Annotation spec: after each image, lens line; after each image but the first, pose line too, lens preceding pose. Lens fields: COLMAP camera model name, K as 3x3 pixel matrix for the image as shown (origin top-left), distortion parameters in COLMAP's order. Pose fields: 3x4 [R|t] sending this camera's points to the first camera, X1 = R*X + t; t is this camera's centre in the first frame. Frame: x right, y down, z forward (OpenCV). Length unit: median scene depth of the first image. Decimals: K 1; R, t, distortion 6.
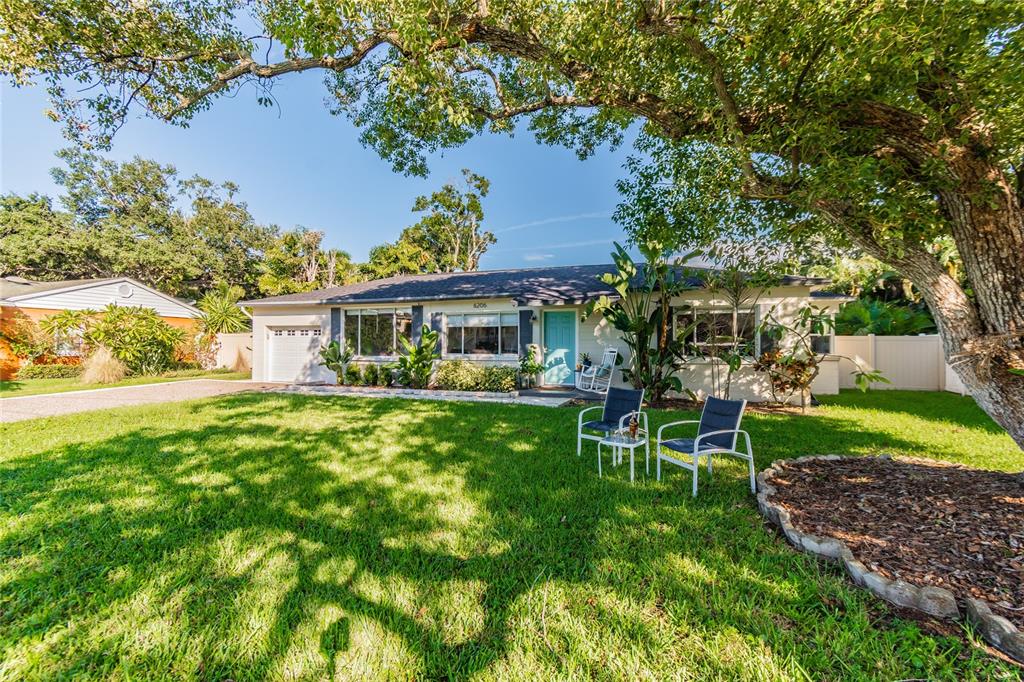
lens RADIAL K [[451.4, 0, 509.9], [0, 451.4, 340.3], [0, 0, 1]] dist [0.000915, -0.000006]
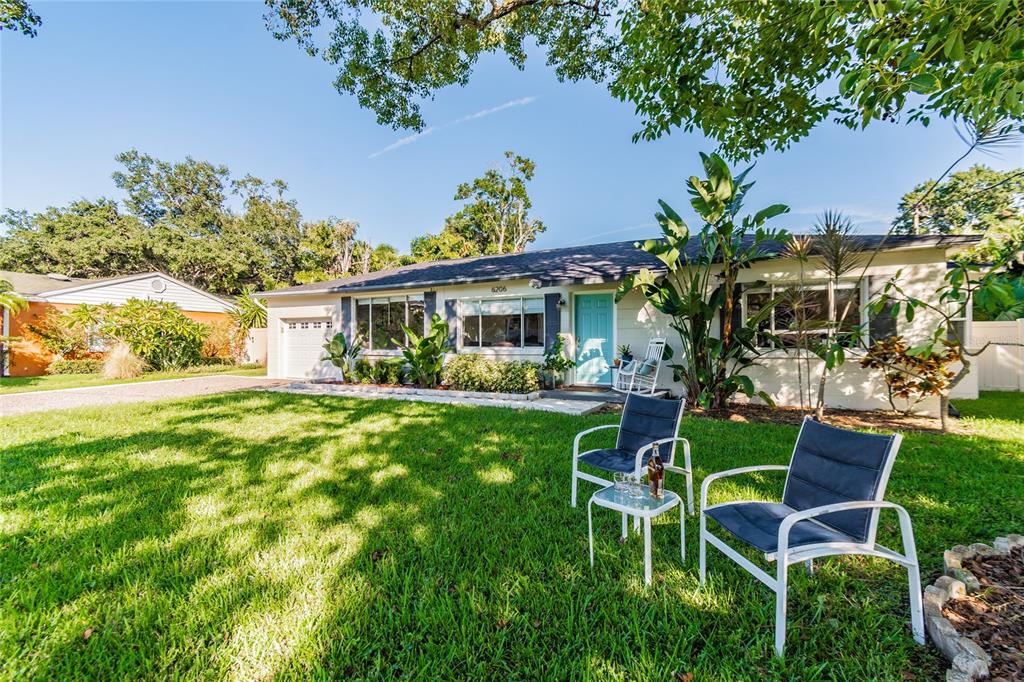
lens RADIAL K [[453.9, 0, 508.9], [0, 453.9, 337.7], [0, 0, 1]] dist [-0.002487, -0.000229]
pose [[0.990992, -0.007068, -0.133733, 0.061405], [0.007565, 0.999966, 0.003204, 0.010118], [0.133706, -0.004187, 0.991012, 0.156396]]
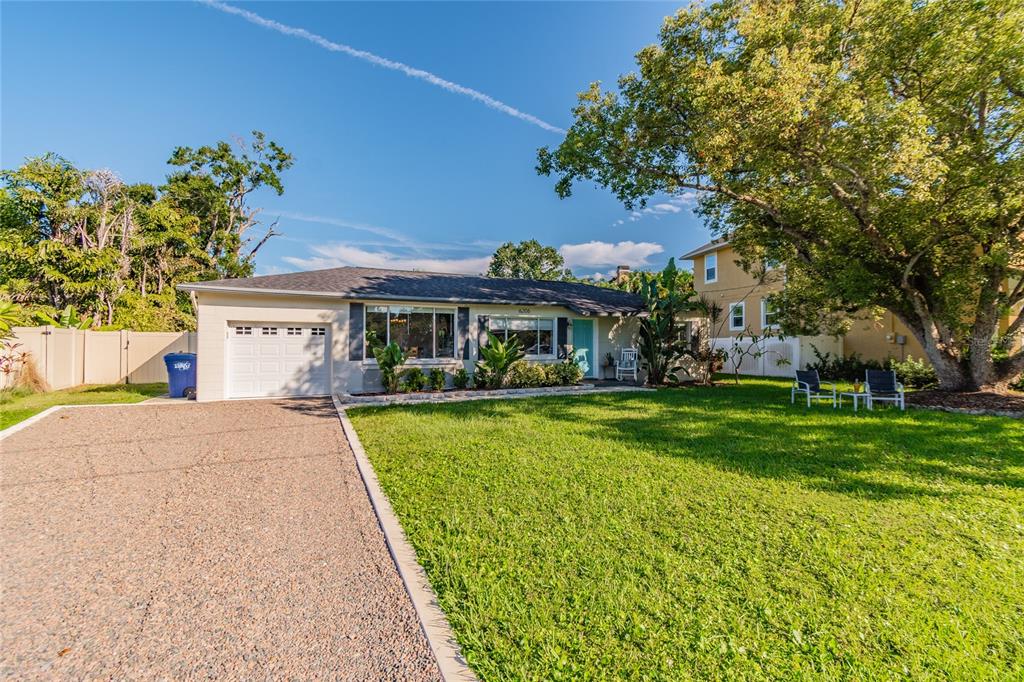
lens RADIAL K [[451.4, 0, 509.9], [0, 451.4, 340.3], [0, 0, 1]] dist [0.000915, -0.000006]
pose [[0.720781, 0.006288, 0.693135, -0.824155], [-0.007113, 0.999973, -0.001674, -0.003327], [-0.693127, -0.003724, 0.720806, 0.212840]]
